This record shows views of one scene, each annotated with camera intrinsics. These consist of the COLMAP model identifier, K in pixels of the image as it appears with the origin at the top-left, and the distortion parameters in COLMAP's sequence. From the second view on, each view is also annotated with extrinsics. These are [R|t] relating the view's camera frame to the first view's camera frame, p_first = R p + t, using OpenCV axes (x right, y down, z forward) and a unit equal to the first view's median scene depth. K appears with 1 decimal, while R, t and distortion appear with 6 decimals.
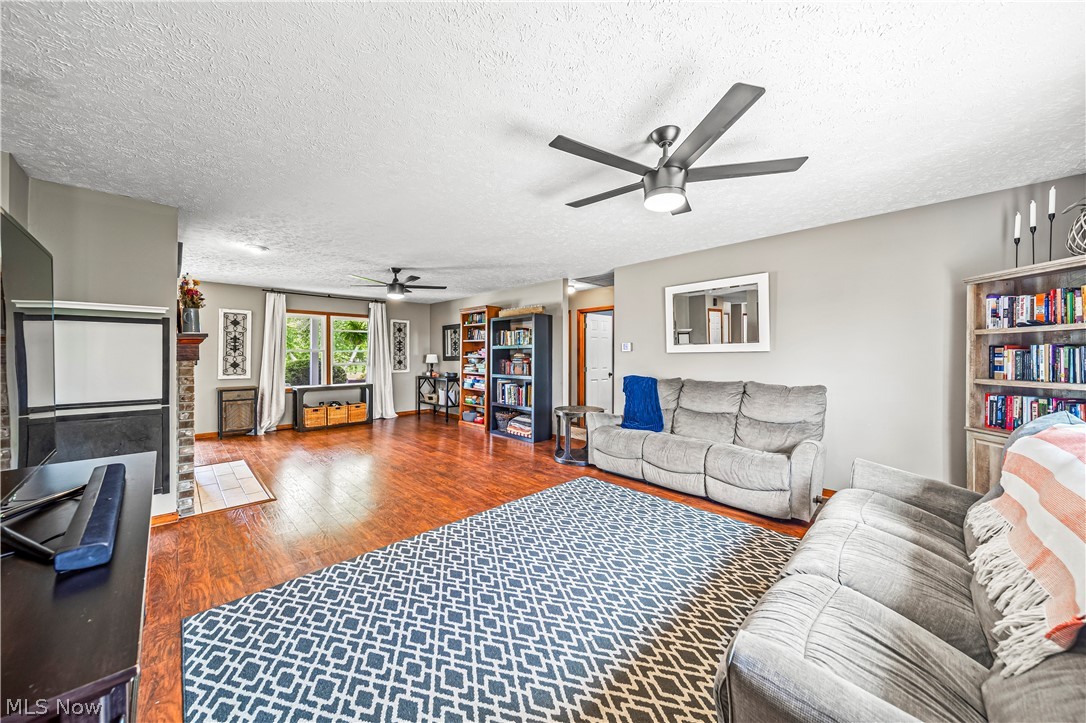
lens RADIAL K [[378.7, 0, 545.7], [0, 378.7, 354.6], [0, 0, 1]] dist [0.000931, -0.000022]
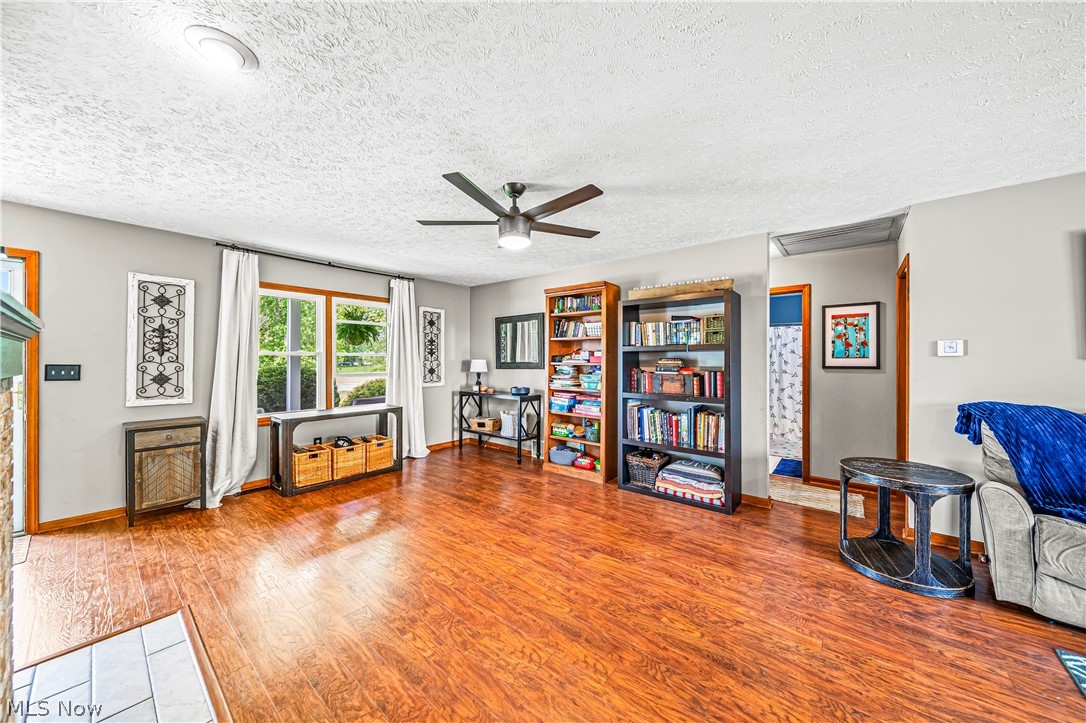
lens RADIAL K [[378.7, 0, 543.1], [0, 378.7, 359.2], [0, 0, 1]] dist [0.000931, -0.000022]
pose [[0.995464, 0.001621, 0.095129, -0.308457], [-0.001751, 0.999998, 0.001292, -0.002411], [-0.095126, -0.001453, 0.995464, 0.383774]]
